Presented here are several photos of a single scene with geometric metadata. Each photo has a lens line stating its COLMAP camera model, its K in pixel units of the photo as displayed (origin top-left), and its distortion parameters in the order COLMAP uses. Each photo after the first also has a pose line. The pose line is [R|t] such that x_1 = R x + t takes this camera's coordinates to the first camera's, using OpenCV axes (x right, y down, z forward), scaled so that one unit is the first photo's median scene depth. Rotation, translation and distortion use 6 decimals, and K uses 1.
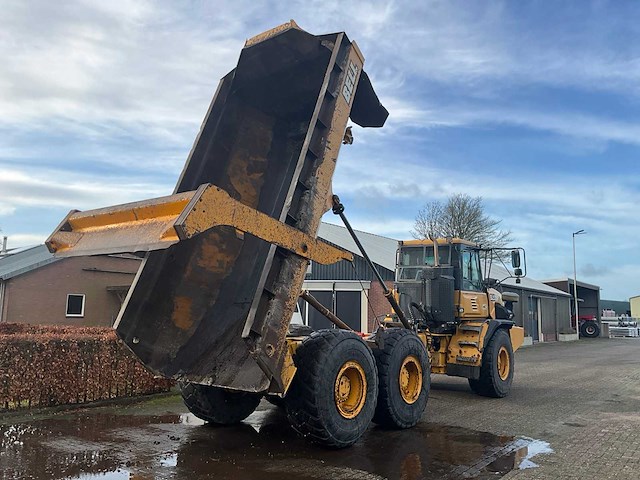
lens RADIAL K [[529.2, 0, 317.3], [0, 529.2, 237.6], [0, 0, 1]] dist [0.073364, -0.127835]
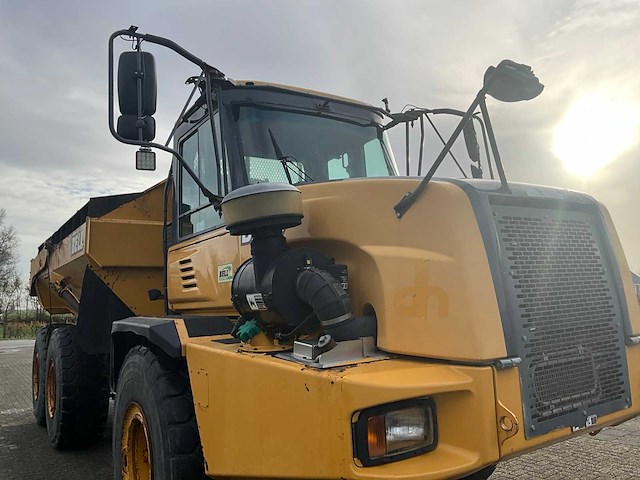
lens RADIAL K [[529.2, 0, 318.9], [0, 529.2, 235.8], [0, 0, 1]] dist [0.073364, -0.127835]
pose [[-0.318401, -0.123877, -0.939827, 0.621637], [0.155198, 0.971236, -0.180596, 0.183792], [0.935166, -0.203361, -0.290017, 1.224466]]
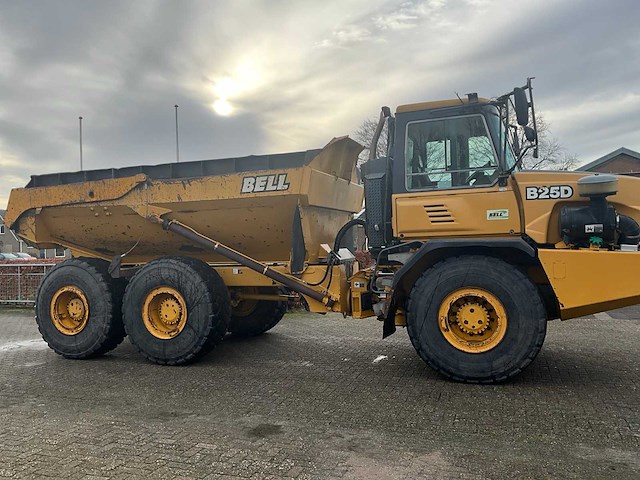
lens RADIAL K [[535.8, 0, 314.2], [0, 535.8, 240.4], [0, 0, 1]] dist [0.039091, -0.031952]
pose [[0.311313, -0.026066, -0.949950, 0.813844], [0.161155, 0.986593, 0.025742, 0.120629], [0.936543, -0.161103, 0.311340, 0.714239]]
